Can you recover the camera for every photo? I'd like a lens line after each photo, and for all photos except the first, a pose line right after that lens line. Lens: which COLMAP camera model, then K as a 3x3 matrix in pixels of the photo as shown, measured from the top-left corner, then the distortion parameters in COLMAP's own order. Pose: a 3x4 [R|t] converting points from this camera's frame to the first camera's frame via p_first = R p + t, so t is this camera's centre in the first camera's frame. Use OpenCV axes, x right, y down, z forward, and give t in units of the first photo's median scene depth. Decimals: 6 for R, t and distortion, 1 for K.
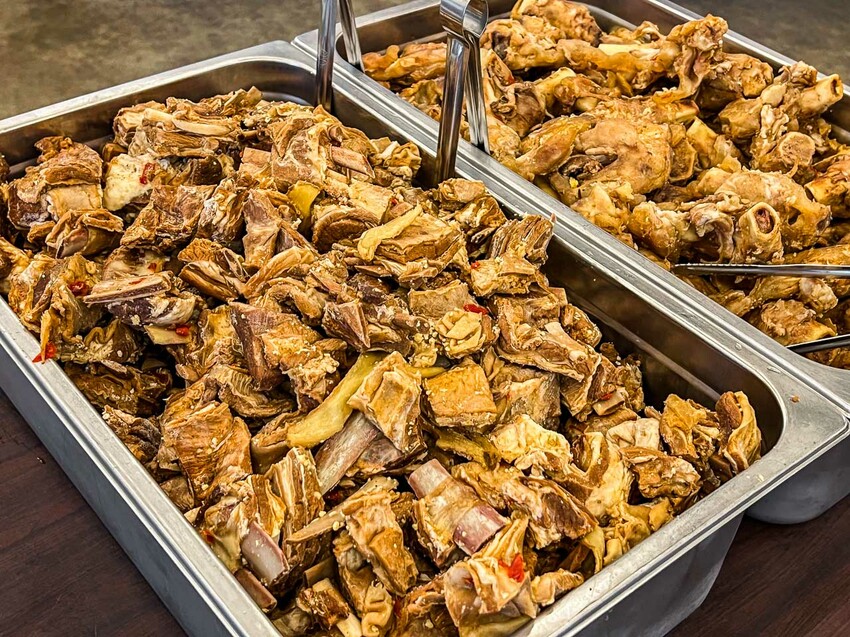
lens RADIAL K [[1115.5, 0, 427.1], [0, 1115.5, 312.8], [0, 0, 1]] dist [0.105870, 0.000000]
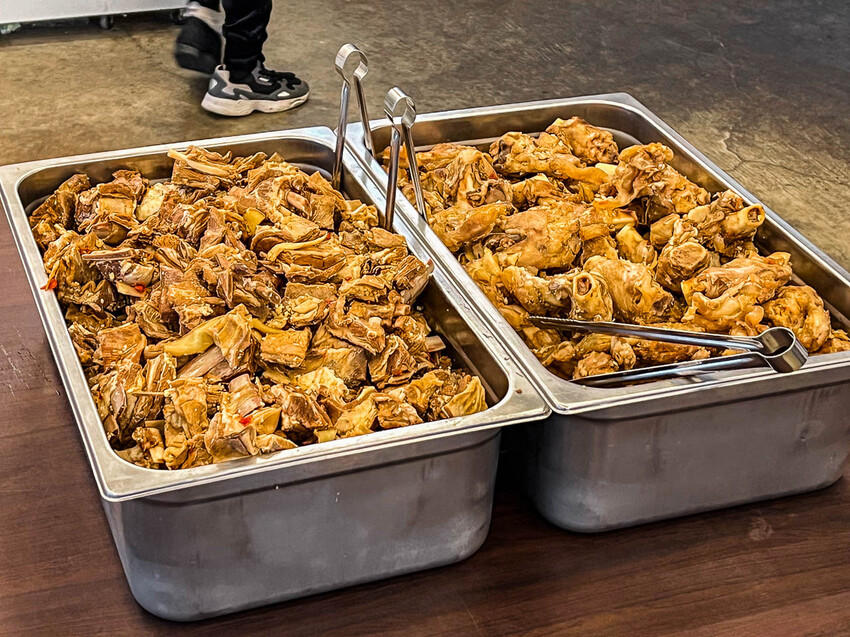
lens RADIAL K [[1618.6, 0, 423.2], [0, 1618.6, 321.4], [0, 0, 1]] dist [0.267837, 0.000000]
pose [[0.943110, 0.140369, -0.301396, 0.740487], [-0.189630, 0.971704, -0.140828, 0.273137], [0.273100, 0.189970, 0.943042, -0.858176]]
